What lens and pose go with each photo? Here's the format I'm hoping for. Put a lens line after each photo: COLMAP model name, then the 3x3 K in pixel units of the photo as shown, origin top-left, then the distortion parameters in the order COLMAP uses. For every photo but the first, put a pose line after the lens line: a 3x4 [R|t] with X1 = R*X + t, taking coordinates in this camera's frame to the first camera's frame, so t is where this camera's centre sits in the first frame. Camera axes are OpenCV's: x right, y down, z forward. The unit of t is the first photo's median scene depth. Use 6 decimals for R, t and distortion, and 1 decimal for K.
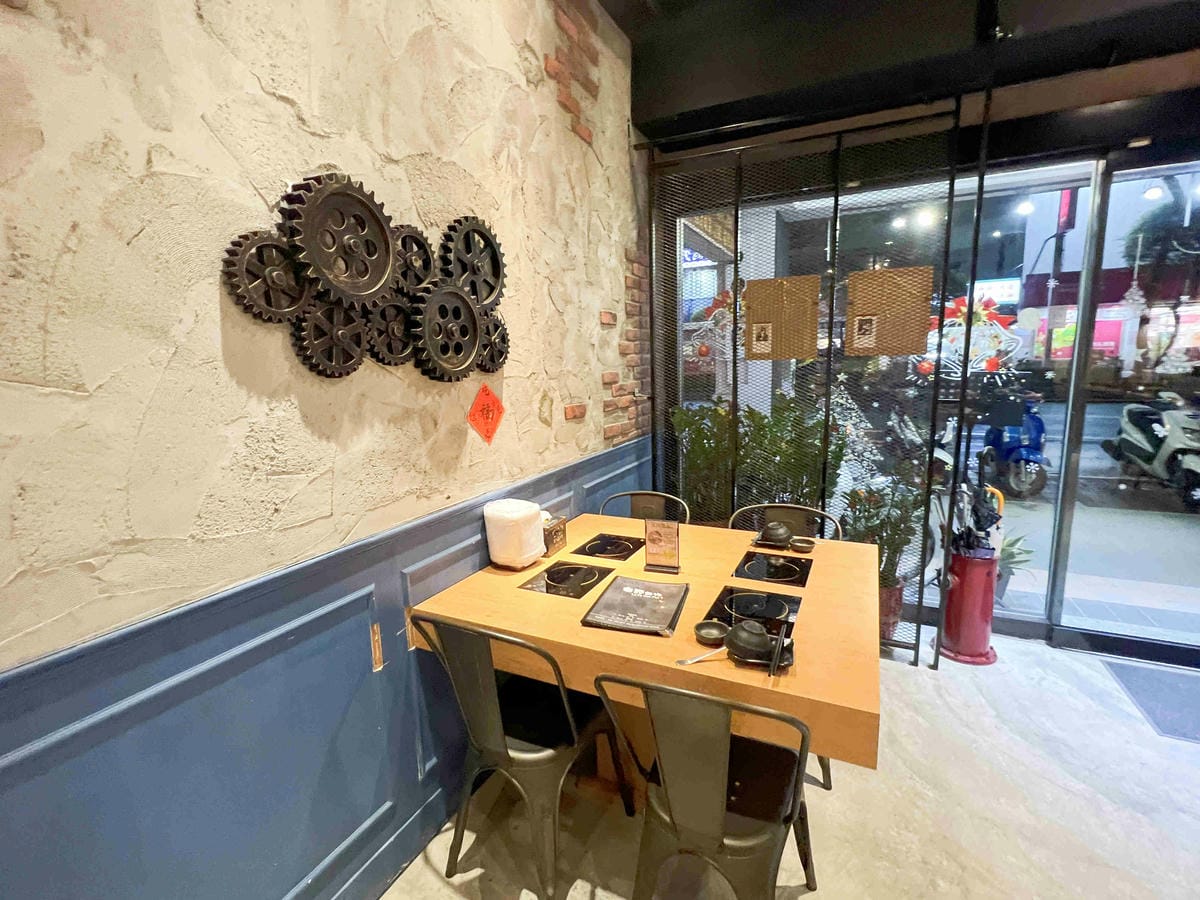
lens RADIAL K [[554.0, 0, 601.4], [0, 554.0, 449.8], [0, 0, 1]] dist [-0.002435, -0.000060]
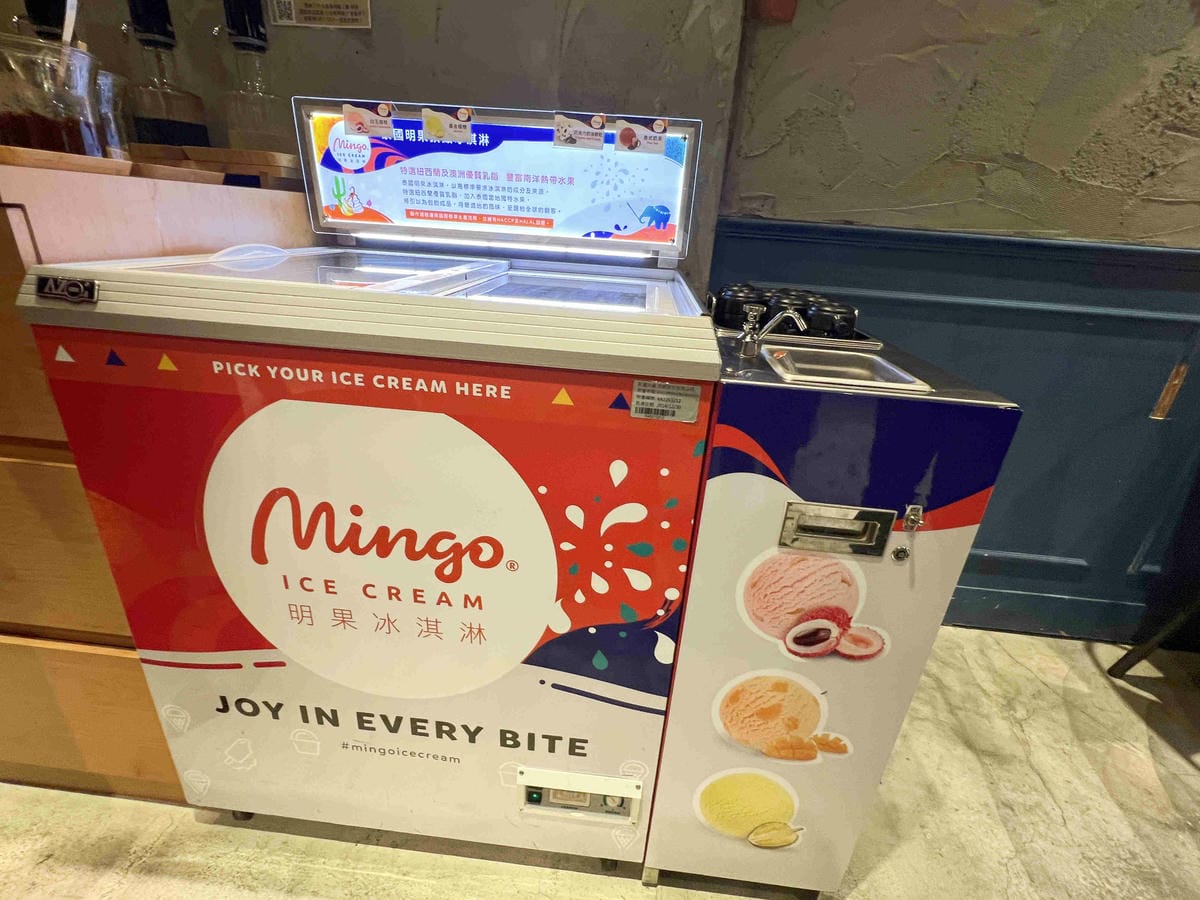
lens RADIAL K [[554.0, 0, 598.9], [0, 554.0, 456.3], [0, 0, 1]] dist [-0.002435, -0.000060]
pose [[0.347518, 0.412753, -0.841942, 0.046822], [-0.216098, 0.908990, 0.356426, 0.318885], [0.912432, 0.058077, 0.405086, -0.143593]]
